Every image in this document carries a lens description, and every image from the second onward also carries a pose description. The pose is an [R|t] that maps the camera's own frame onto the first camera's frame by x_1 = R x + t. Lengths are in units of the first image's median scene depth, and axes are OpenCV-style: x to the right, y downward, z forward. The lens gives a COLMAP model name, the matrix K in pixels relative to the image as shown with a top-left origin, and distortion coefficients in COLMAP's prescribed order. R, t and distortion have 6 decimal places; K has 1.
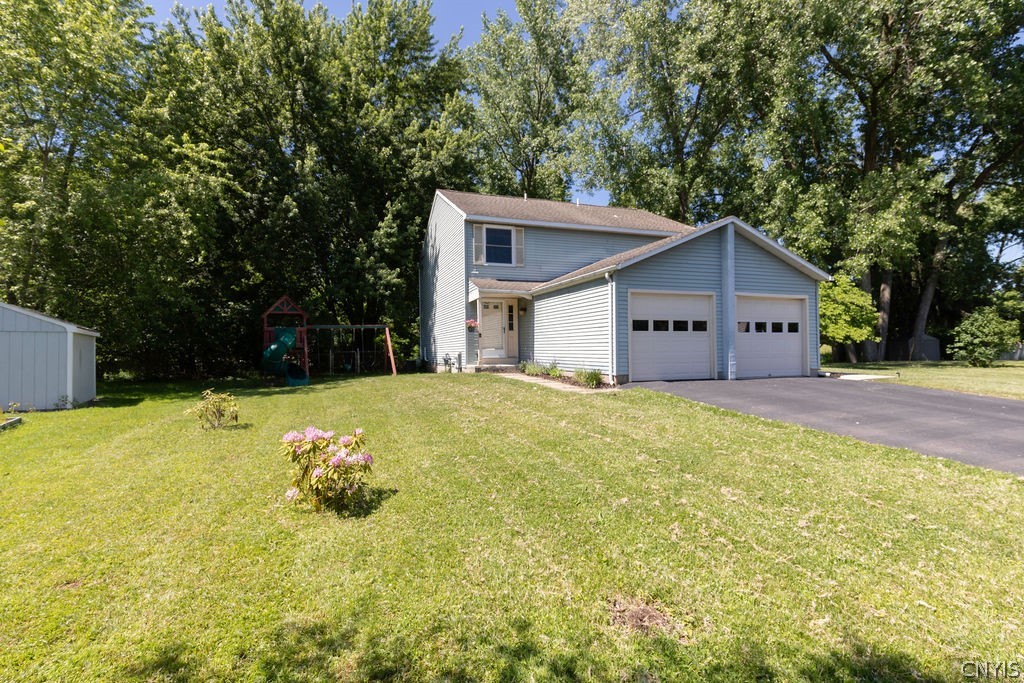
lens RADIAL K [[477.8, 0, 512.0], [0, 477.8, 341.5], [0, 0, 1]] dist [0.003009, -0.000053]
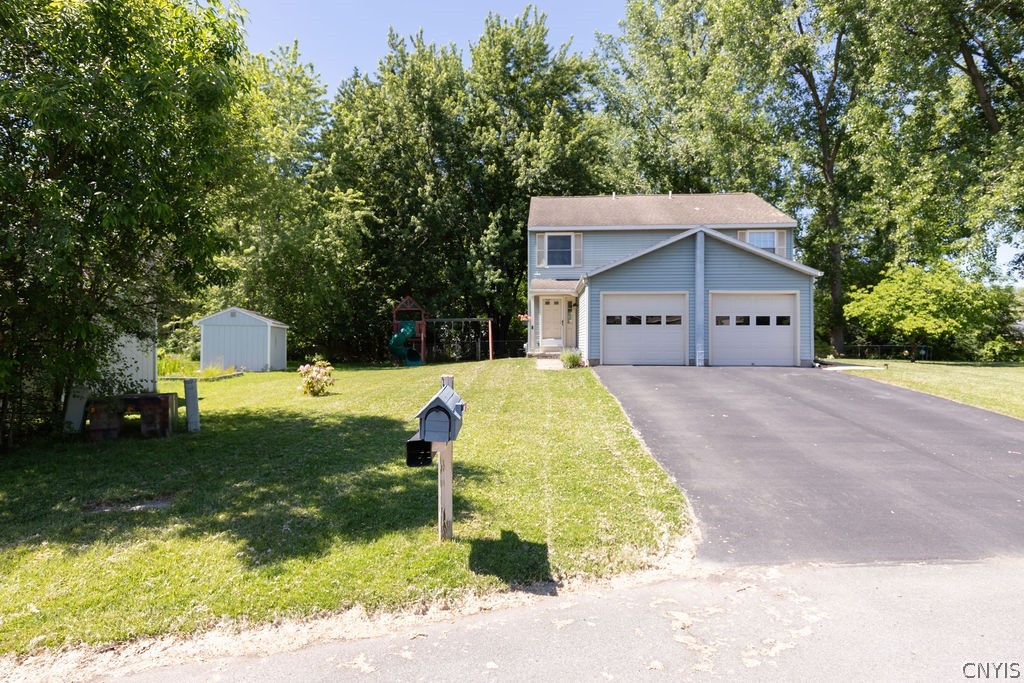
lens RADIAL K [[577.3, 0, 516.2], [0, 577.3, 343.1], [0, 0, 1]] dist [-0.001629, 0.000119]
pose [[0.920889, 0.010700, -0.389678, 0.420185], [-0.003657, 0.999816, 0.018811, -0.000551], [0.389808, -0.015898, 0.920759, -0.331866]]
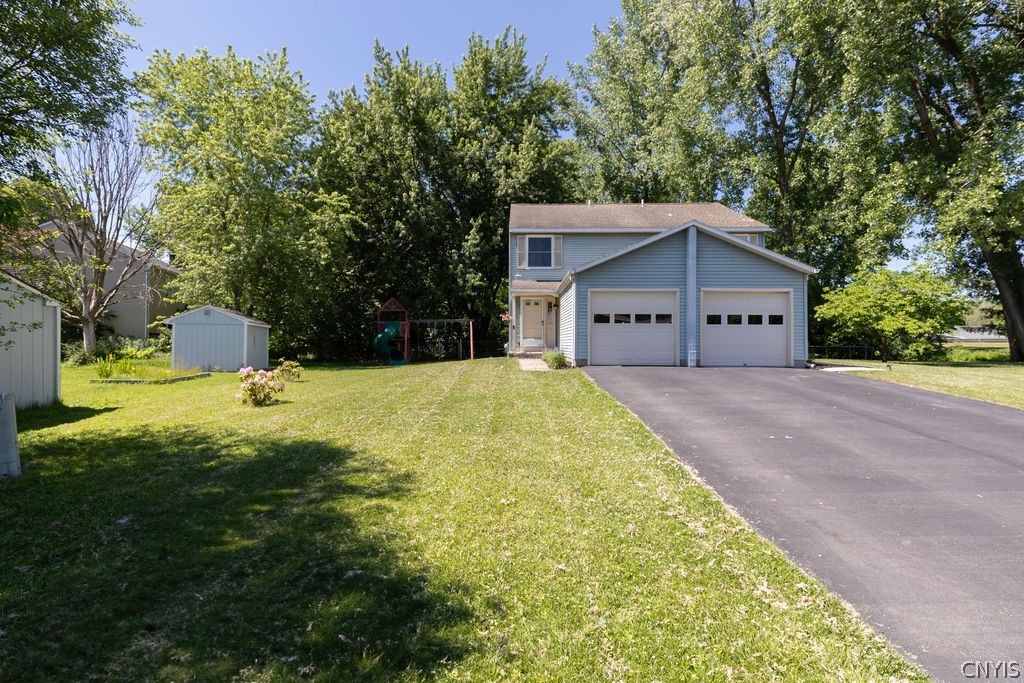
lens RADIAL K [[477.8, 0, 512.0], [0, 477.8, 341.5], [0, 0, 1]] dist [0.003009, -0.000053]
pose [[0.936376, 0.011159, -0.350822, 0.322896], [-0.006972, 0.999889, 0.013194, 0.006541], [0.350930, -0.009908, 0.936349, -0.136026]]
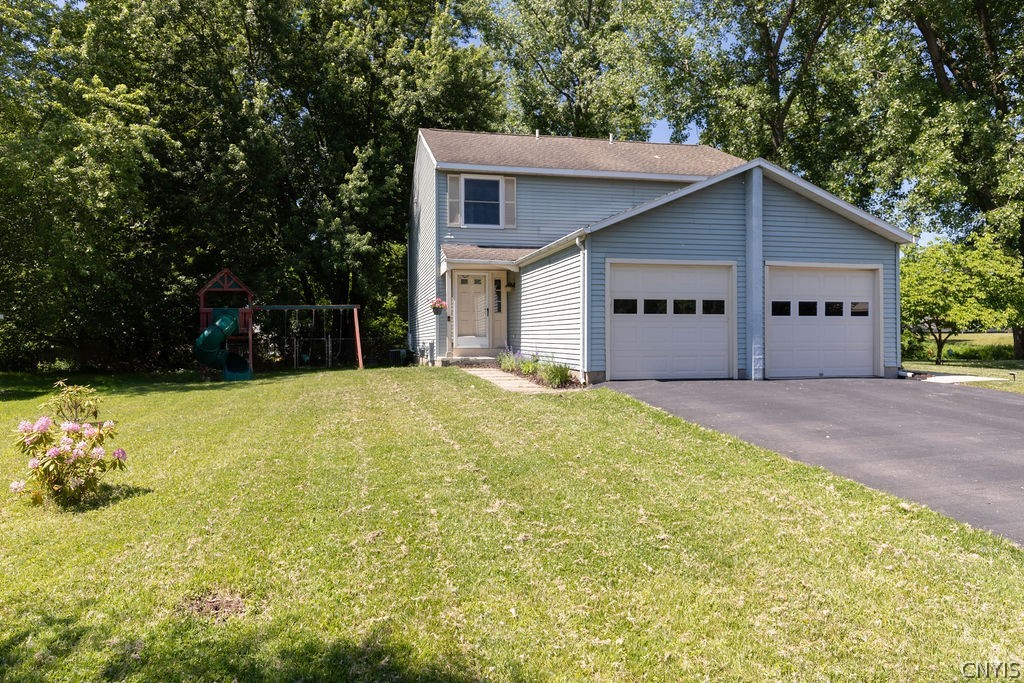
lens RADIAL K [[653.8, 0, 504.5], [0, 653.8, 333.3], [0, 0, 1]] dist [0.000780, 0.003635]
pose [[0.991498, 0.005753, -0.129992, 0.144297], [-0.004426, 0.999935, 0.010497, -0.000637], [0.130044, -0.009832, 0.991460, -0.036163]]
